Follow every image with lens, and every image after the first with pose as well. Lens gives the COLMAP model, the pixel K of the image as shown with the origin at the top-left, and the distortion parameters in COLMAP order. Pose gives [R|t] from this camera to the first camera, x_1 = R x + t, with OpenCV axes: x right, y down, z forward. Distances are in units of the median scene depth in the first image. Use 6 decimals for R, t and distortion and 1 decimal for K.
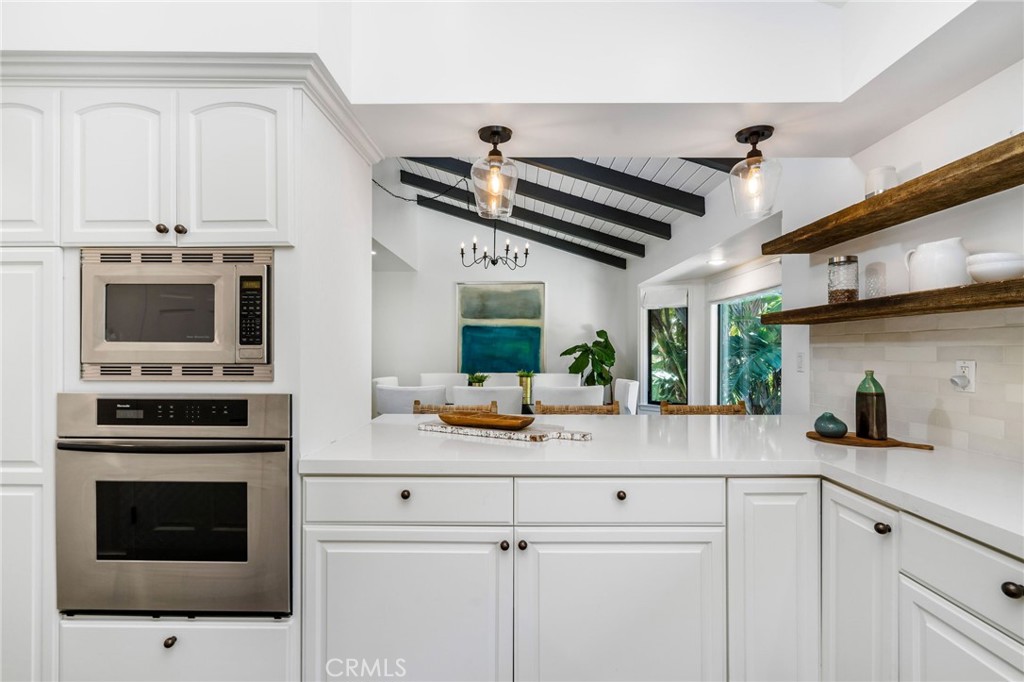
lens RADIAL K [[465.9, 0, 514.3], [0, 465.9, 347.7], [0, 0, 1]] dist [0.000384, 0.000079]
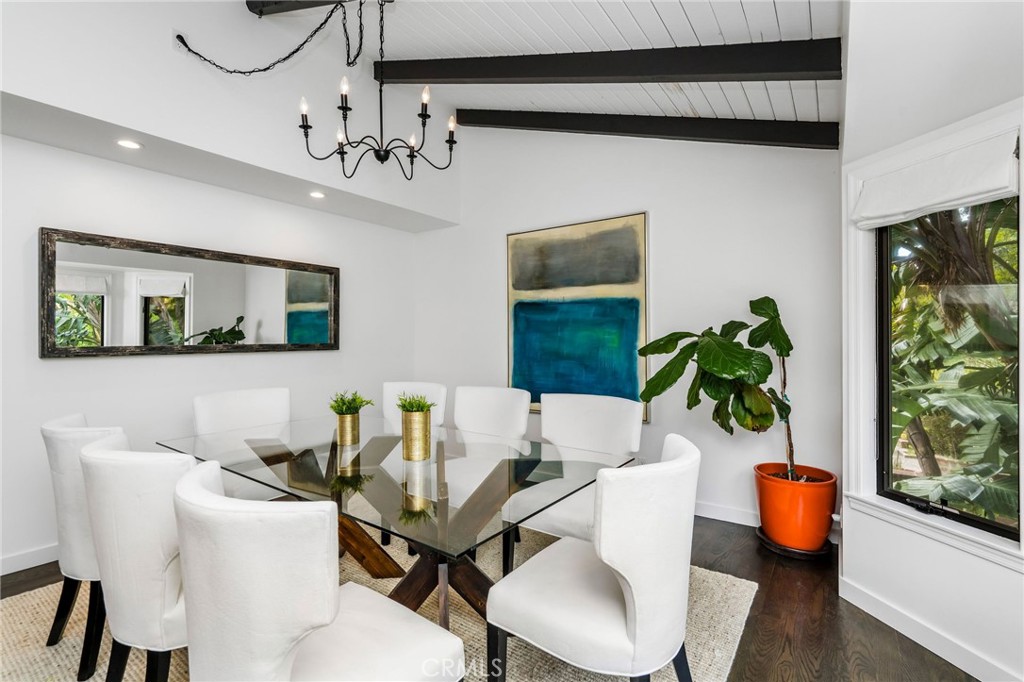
lens RADIAL K [[463.2, 0, 513.3], [0, 463.2, 331.8], [0, 0, 1]] dist [-0.000188, 0.000240]
pose [[0.828931, -0.011115, -0.559241, 0.229046], [0.007780, 0.999935, -0.008342, -0.003701], [0.559297, 0.002564, 0.828963, 0.499401]]
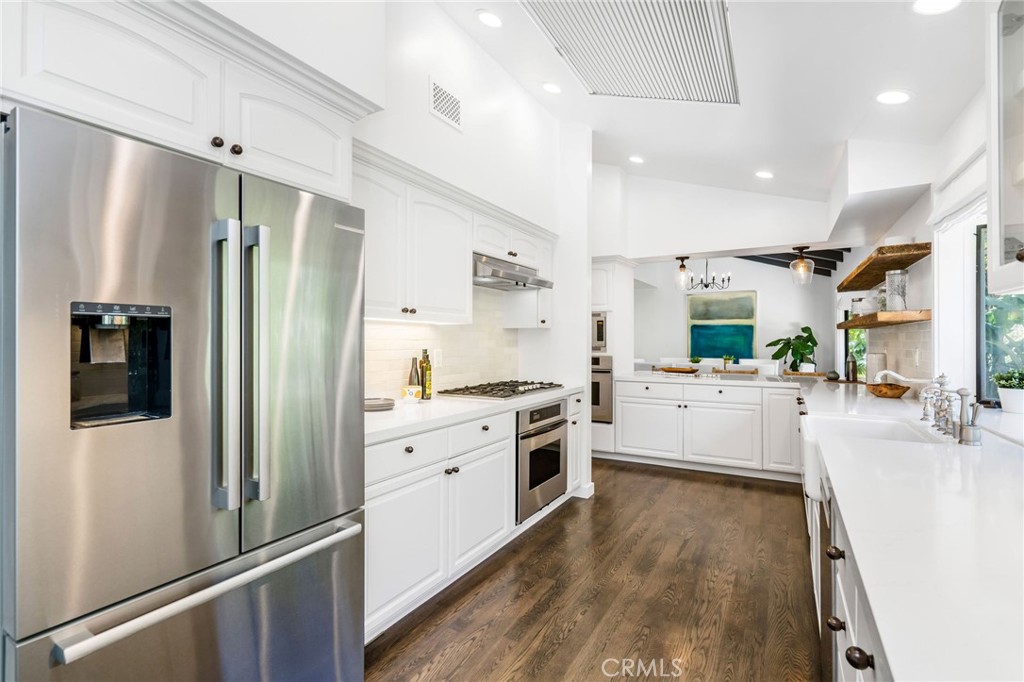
lens RADIAL K [[463.2, 0, 513.3], [0, 463.2, 331.8], [0, 0, 1]] dist [-0.000188, 0.000240]
pose [[0.866805, -0.012092, -0.498501, 0.120994], [0.003434, 0.999827, -0.018282, -0.003131], [0.498636, 0.014135, 0.866696, -0.479493]]
